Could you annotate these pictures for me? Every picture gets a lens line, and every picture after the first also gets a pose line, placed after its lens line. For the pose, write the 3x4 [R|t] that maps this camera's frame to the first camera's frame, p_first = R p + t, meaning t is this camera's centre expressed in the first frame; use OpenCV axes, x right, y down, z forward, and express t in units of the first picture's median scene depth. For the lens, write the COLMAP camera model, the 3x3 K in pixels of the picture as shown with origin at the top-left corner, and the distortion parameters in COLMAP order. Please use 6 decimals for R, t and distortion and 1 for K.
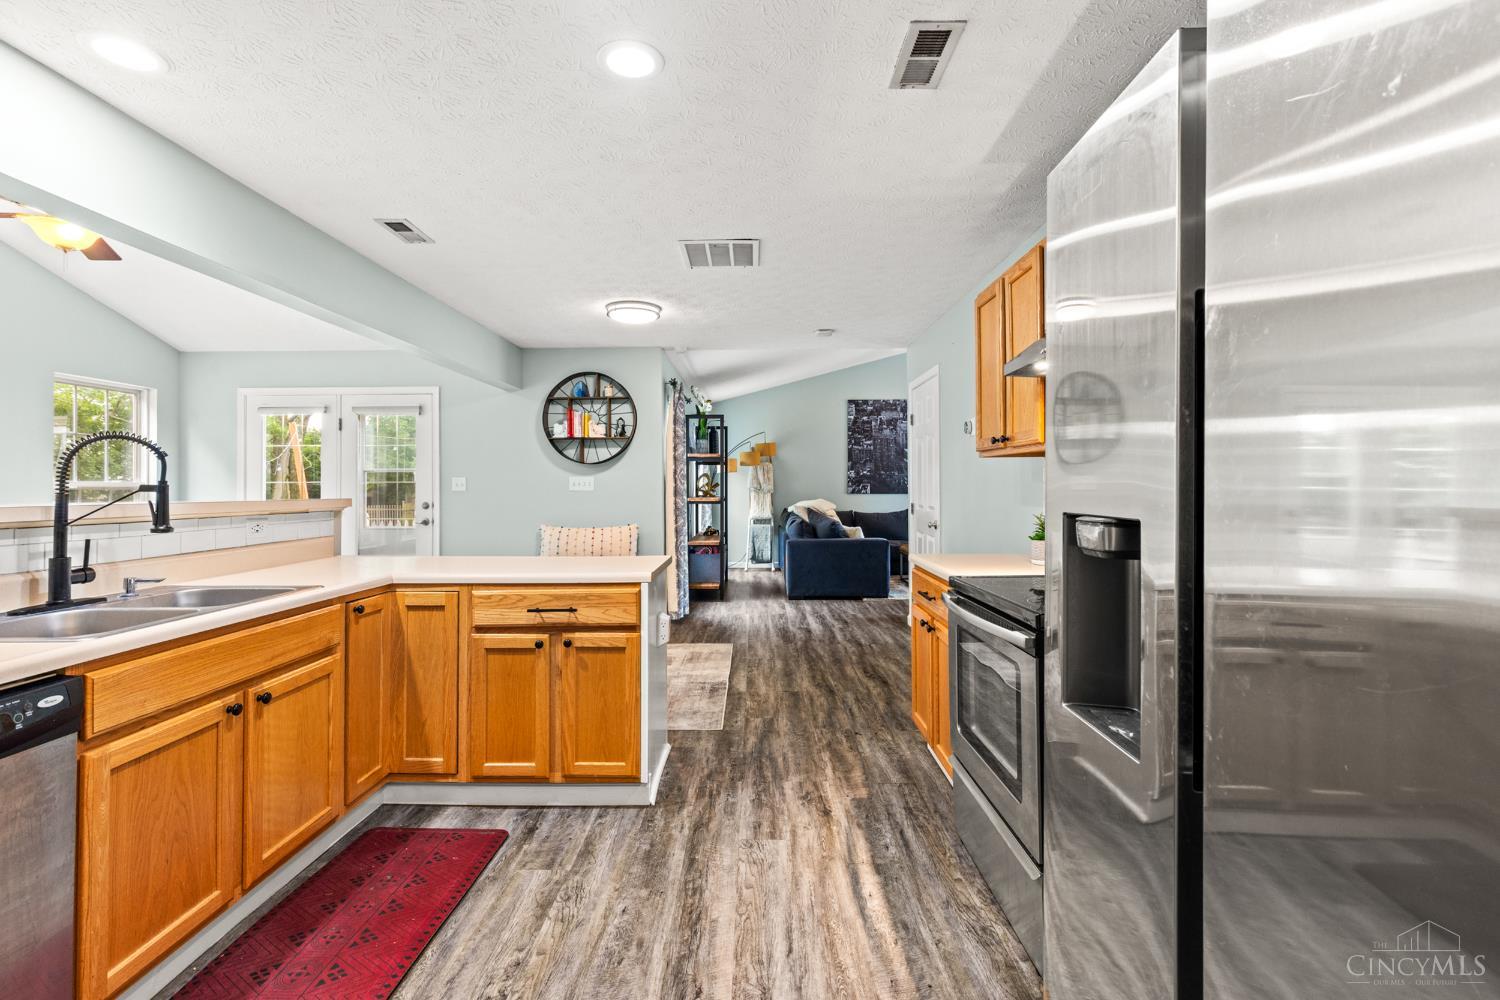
lens RADIAL K [[673.3, 0, 739.5], [0, 673.3, 482.7], [0, 0, 1]] dist [0.005232, -0.000668]
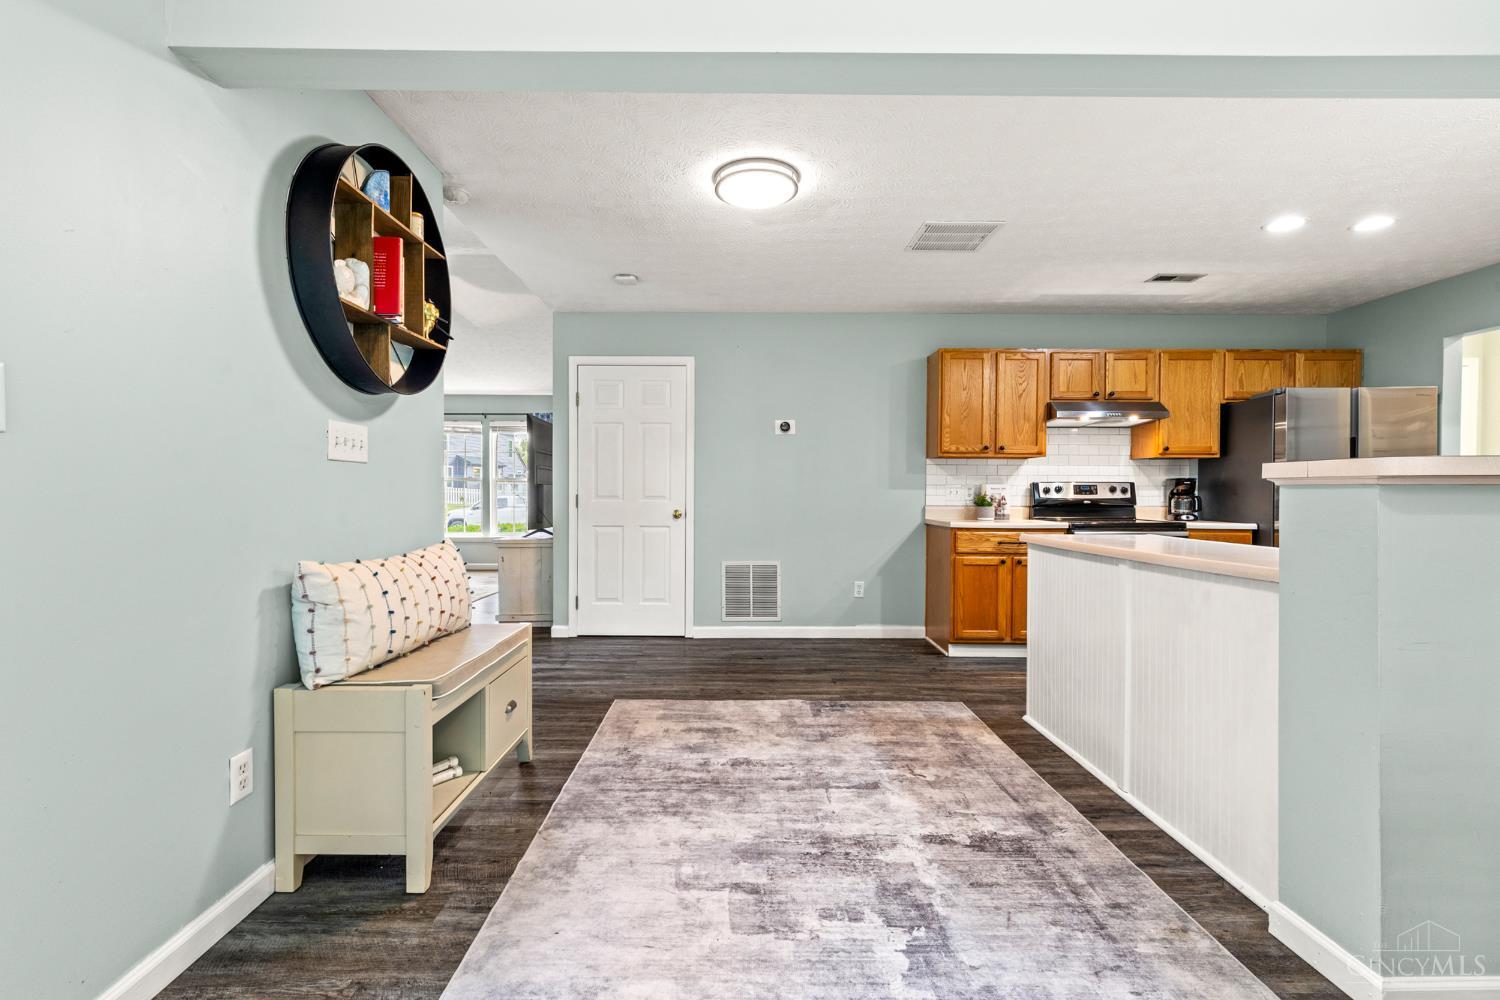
lens RADIAL K [[673.3, 0, 740.3], [0, 673.3, 498.4], [0, 0, 1]] dist [0.005232, -0.000668]
pose [[-0.025471, -0.005692, 0.999659, -1.425297], [-0.009679, 0.999938, 0.005447, 0.066970], [-0.999629, -0.009537, -0.025525, 1.852756]]
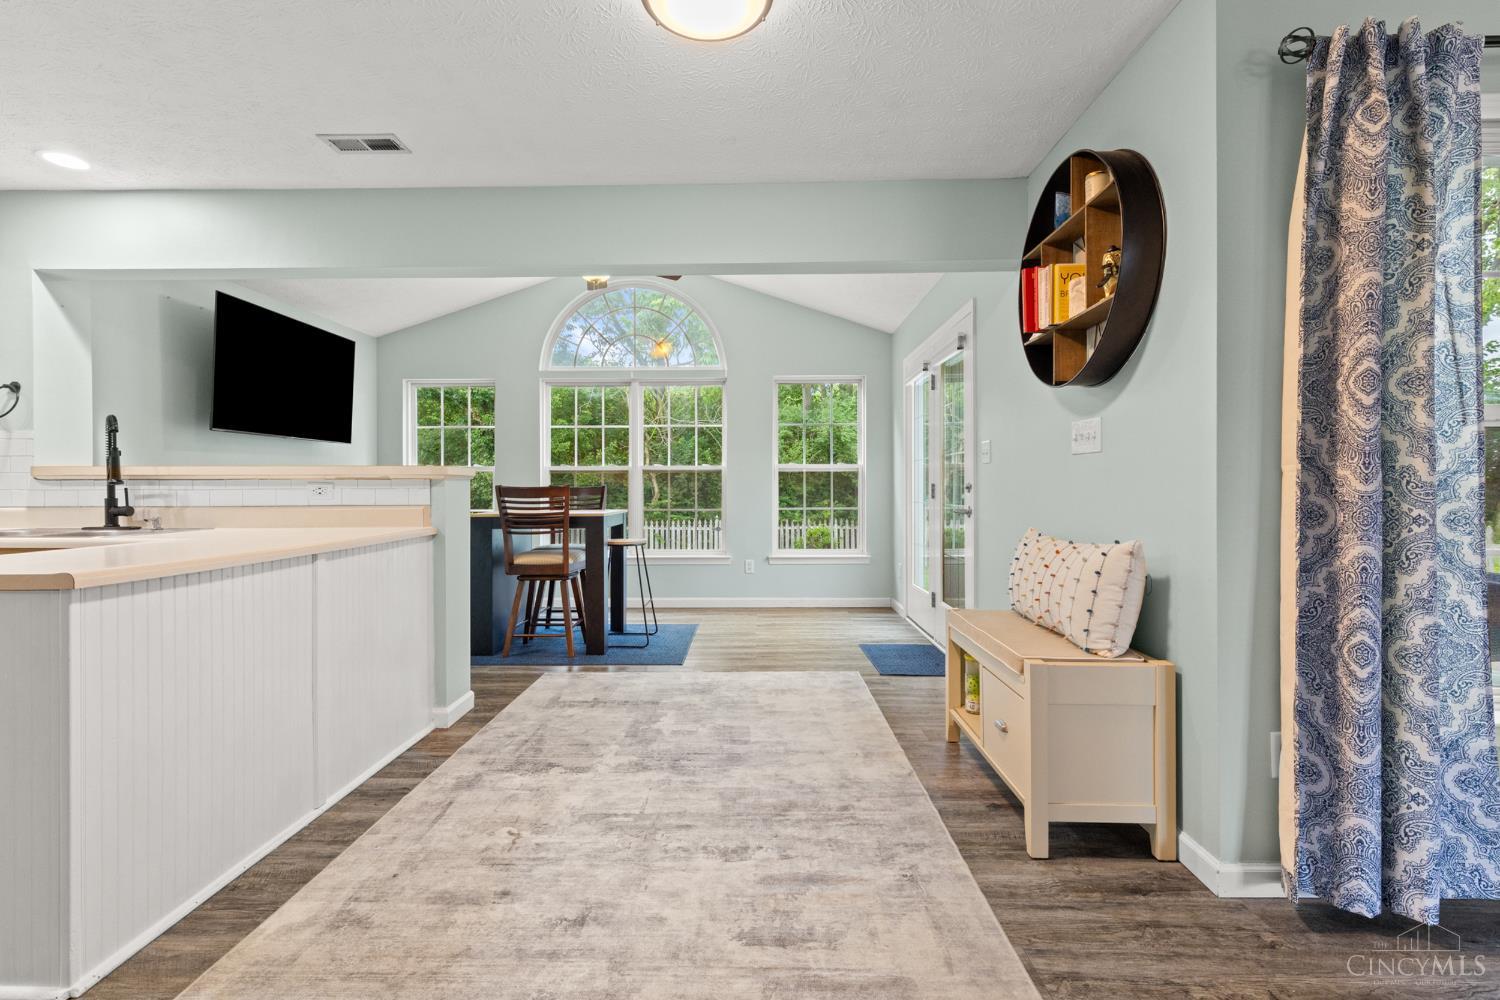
lens RADIAL K [[673.3, 0, 742.1], [0, 673.3, 488.6], [0, 0, 1]] dist [0.005232, -0.000668]
pose [[0.000186, 0.003963, -0.999992, 0.433308], [0.010379, 0.999938, 0.003965, 0.071696], [0.999946, -0.010380, 0.000145, 1.832636]]
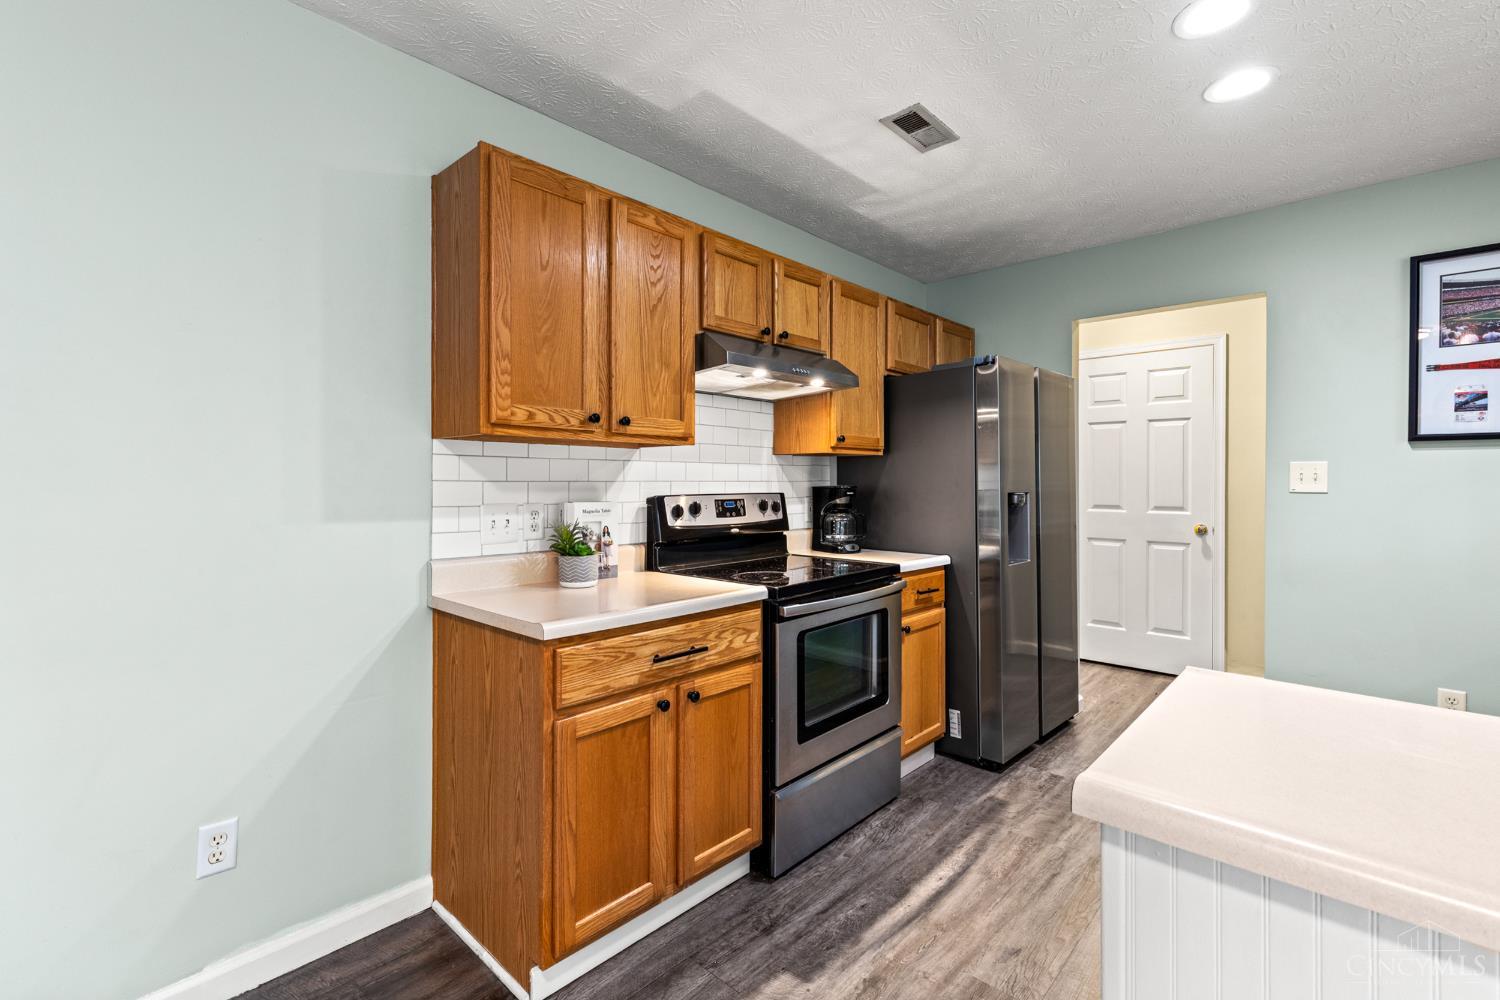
lens RADIAL K [[673.3, 0, 741.8], [0, 673.3, 482.4], [0, 0, 1]] dist [0.005232, -0.000668]
pose [[-0.746605, 0.006425, 0.665236, -0.217302], [0.001956, 0.999970, -0.007463, 0.010028], [-0.665265, -0.004271, -0.746595, 1.590918]]
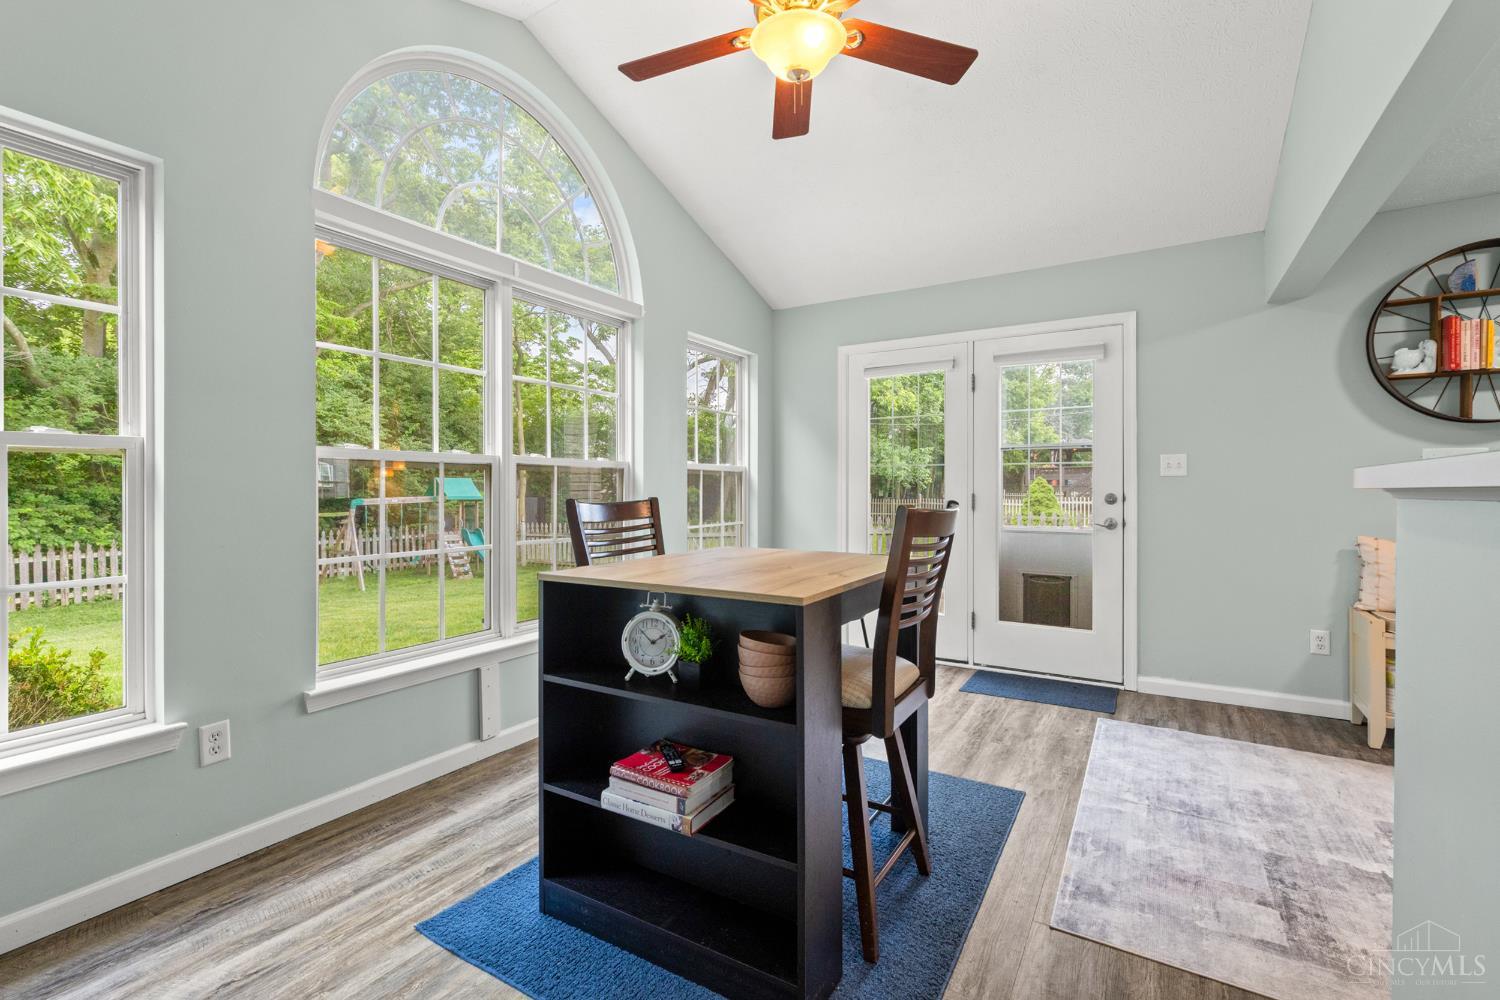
lens RADIAL K [[673.3, 0, 744.8], [0, 673.3, 485.7], [0, 0, 1]] dist [0.005232, -0.000668]
pose [[0.863422, 0.002548, -0.504477, -1.037651], [-0.000772, 0.999993, 0.003729, 0.045263], [0.504483, -0.002830, 0.863417, 0.623978]]
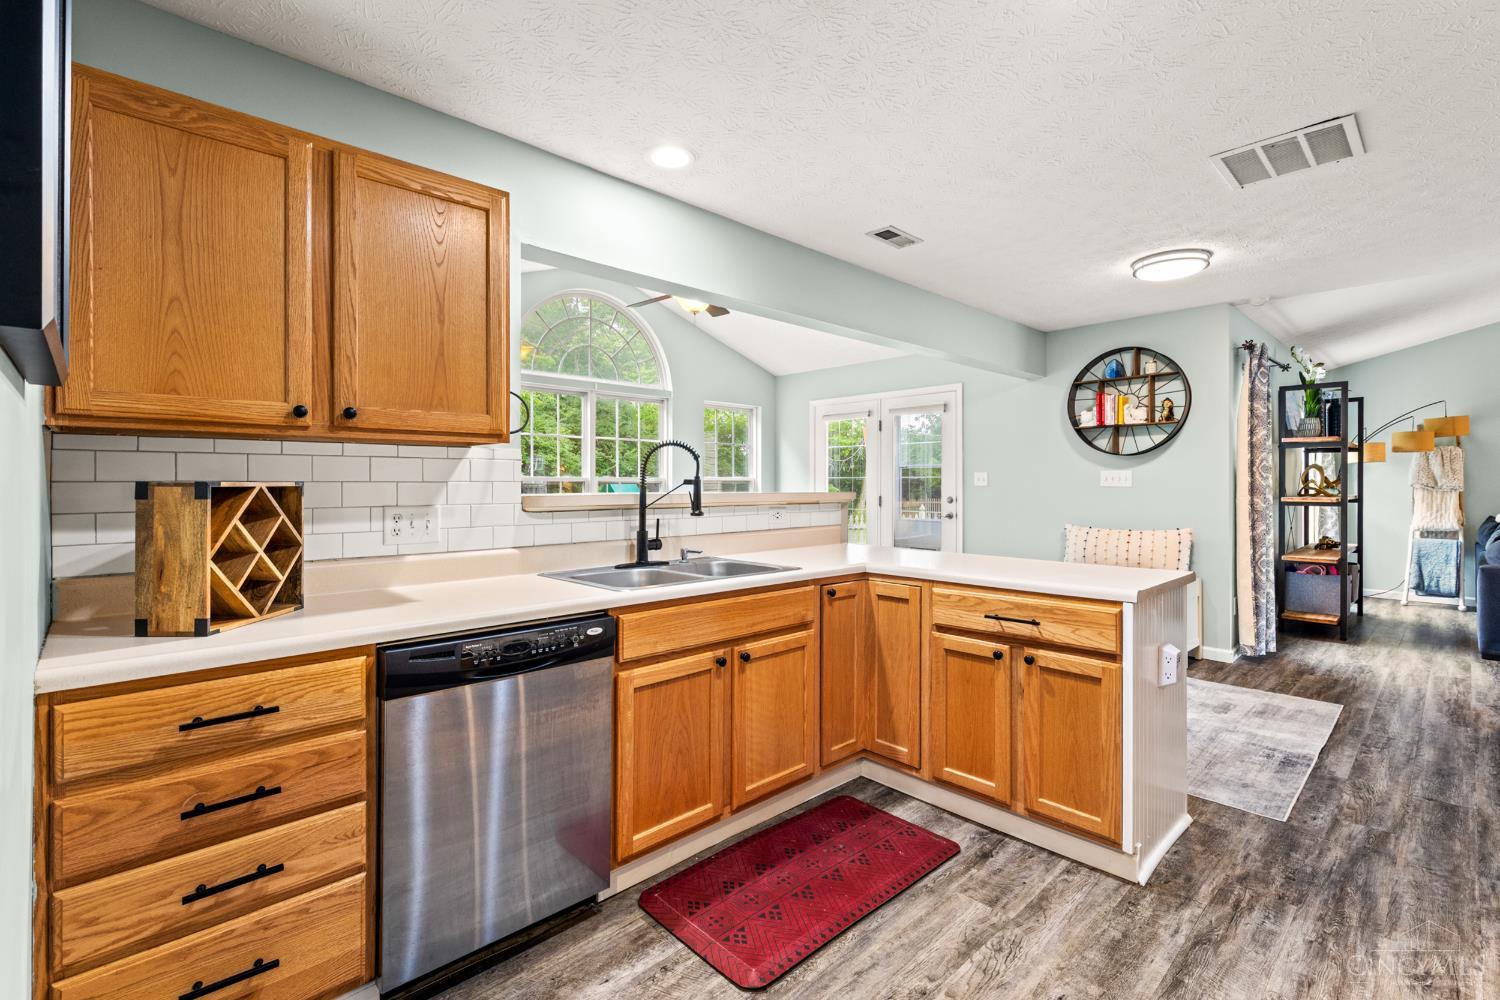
lens RADIAL K [[673.3, 0, 741.8], [0, 673.3, 484.5], [0, 0, 1]] dist [0.005232, -0.000668]
pose [[0.700904, 0.005138, -0.713237, 0.108235], [0.001970, 0.999956, 0.009139, 0.000903], [0.713252, -0.007811, 0.700864, 0.119012]]
